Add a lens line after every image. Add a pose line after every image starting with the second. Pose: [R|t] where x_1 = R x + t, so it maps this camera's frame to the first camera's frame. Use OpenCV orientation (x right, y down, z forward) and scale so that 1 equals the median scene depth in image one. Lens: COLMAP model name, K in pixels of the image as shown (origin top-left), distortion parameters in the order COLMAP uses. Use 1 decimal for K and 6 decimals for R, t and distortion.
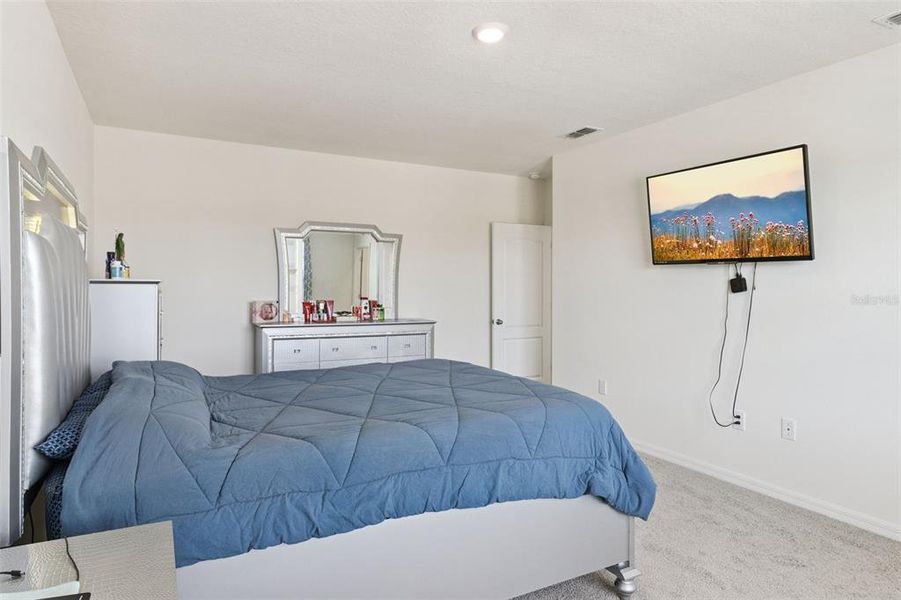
lens RADIAL K [[542.3, 0, 446.8], [0, 542.3, 292.9], [0, 0, 1]] dist [-0.001934, 0.003412]
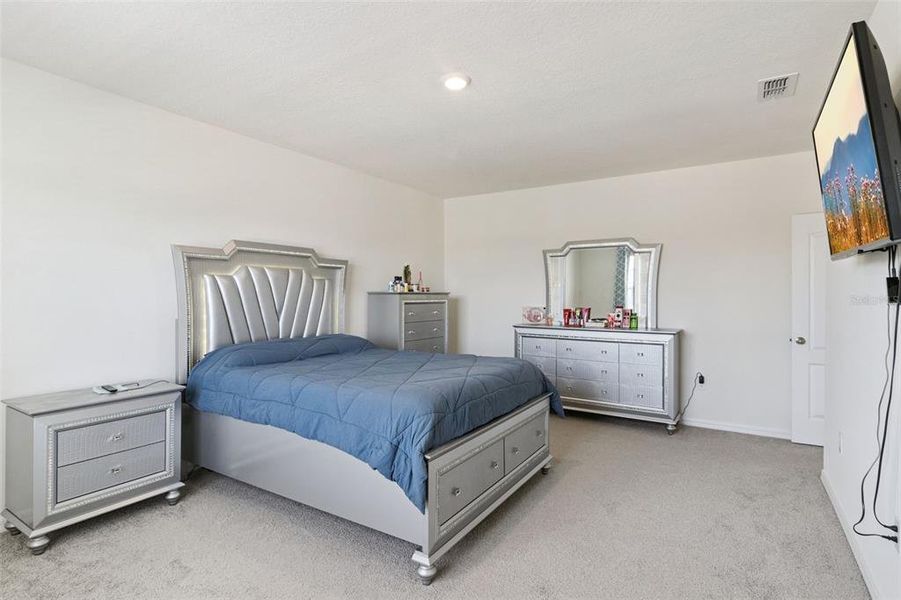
lens RADIAL K [[470.3, 0, 443.1], [0, 470.3, 299.6], [0, 0, 1]] dist [-0.000920, -0.000374]
pose [[0.476324, 0.003420, -0.879263, 0.528646], [-0.007910, 0.999969, -0.000396, -0.001618], [0.879234, 0.007144, 0.476336, 0.258648]]
